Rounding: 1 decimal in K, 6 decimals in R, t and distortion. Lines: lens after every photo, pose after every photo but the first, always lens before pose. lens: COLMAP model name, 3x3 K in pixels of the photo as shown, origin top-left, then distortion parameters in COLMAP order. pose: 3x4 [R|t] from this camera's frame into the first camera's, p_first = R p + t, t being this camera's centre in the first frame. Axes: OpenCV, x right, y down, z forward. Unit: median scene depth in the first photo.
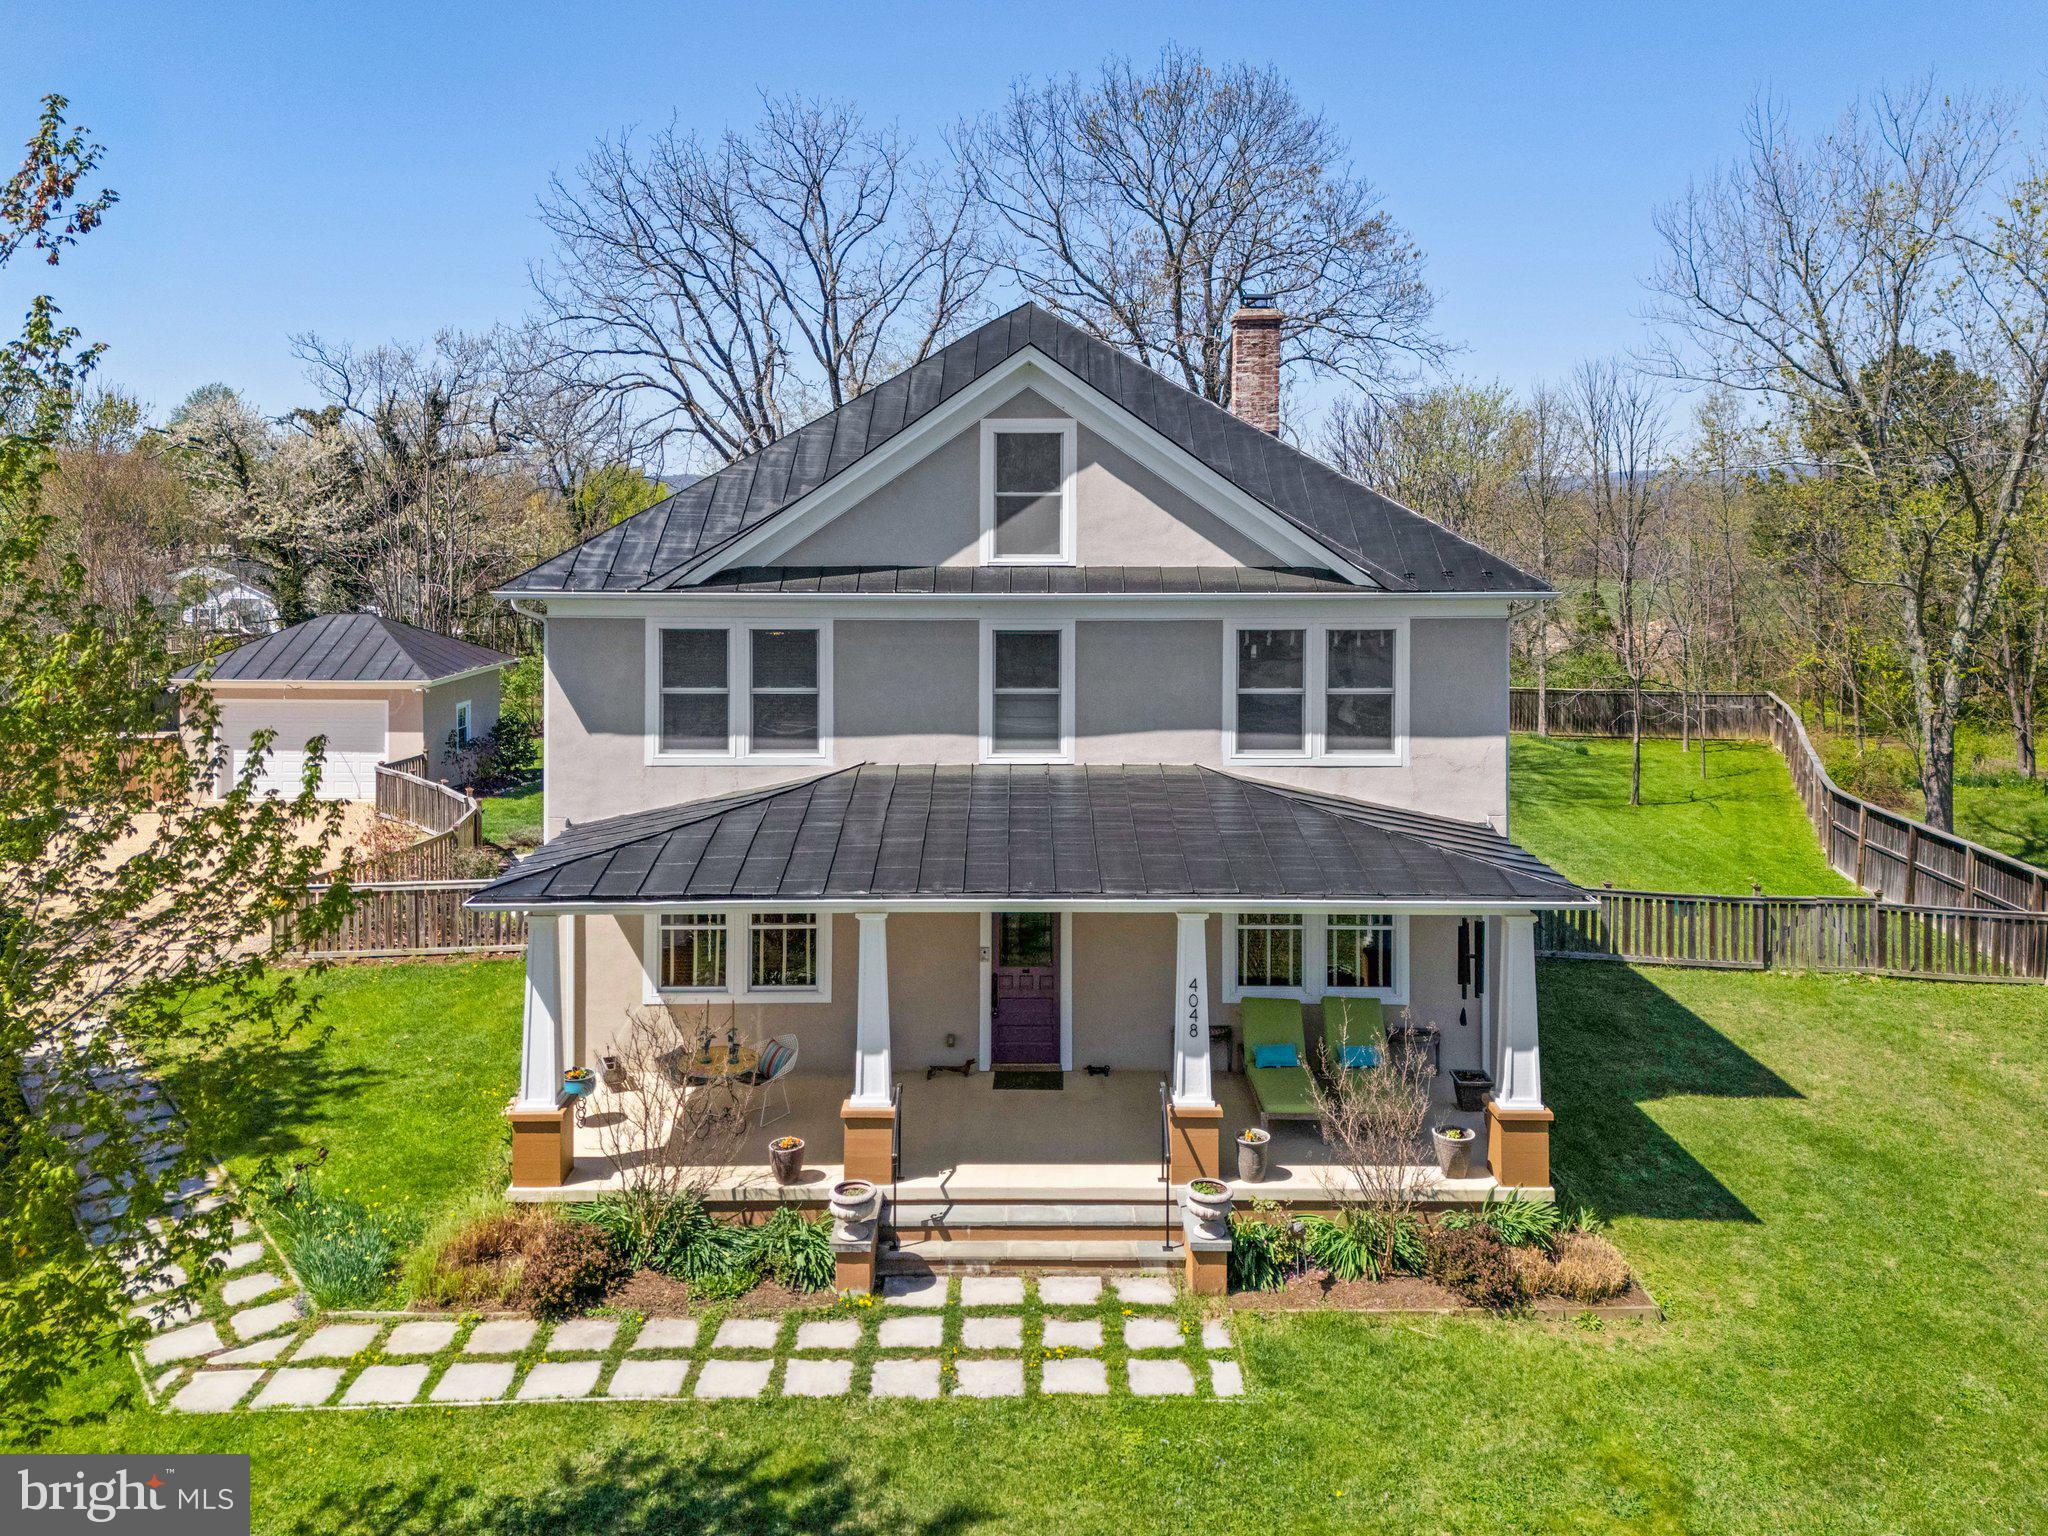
lens RADIAL K [[1576.9, 0, 1019.4], [0, 1576.9, 537.5], [0, 0, 1]] dist [0.034826, -0.008104]
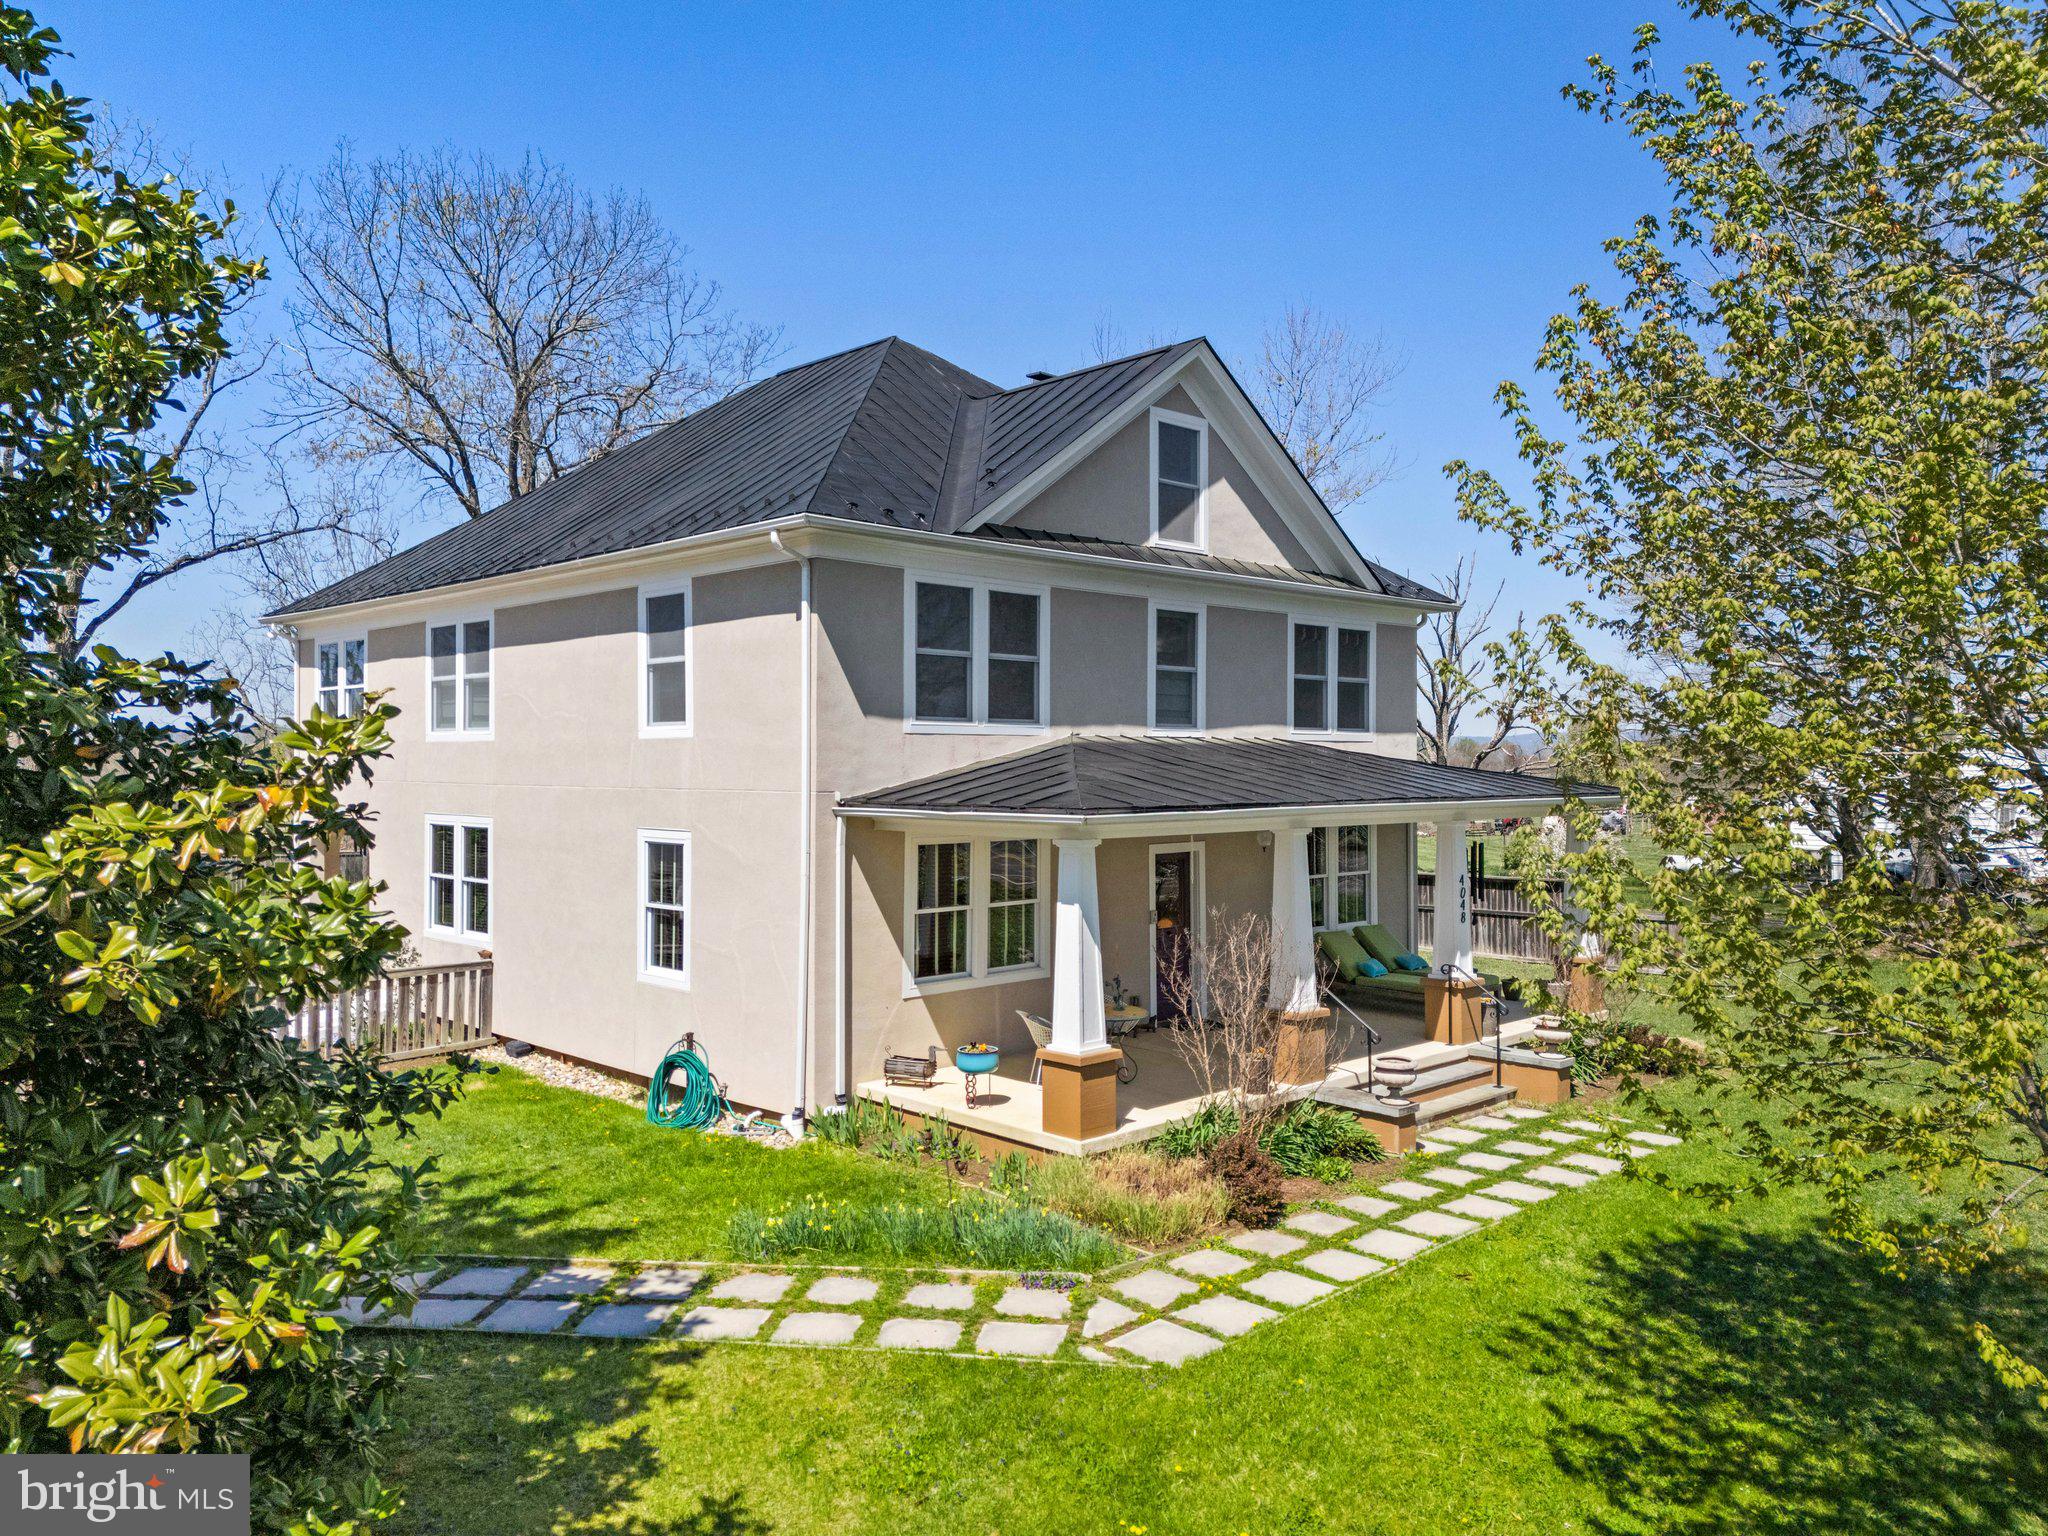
lens RADIAL K [[1510.8, 0, 1024.0], [0, 1510.8, 768.0], [0, 0, 1]] dist [0.042091, -0.000955]
pose [[0.713712, -0.002029, 0.700436, -0.800469], [0.001141, 0.999998, 0.001735, 0.165295], [-0.700438, -0.000439, 0.713713, 0.347963]]
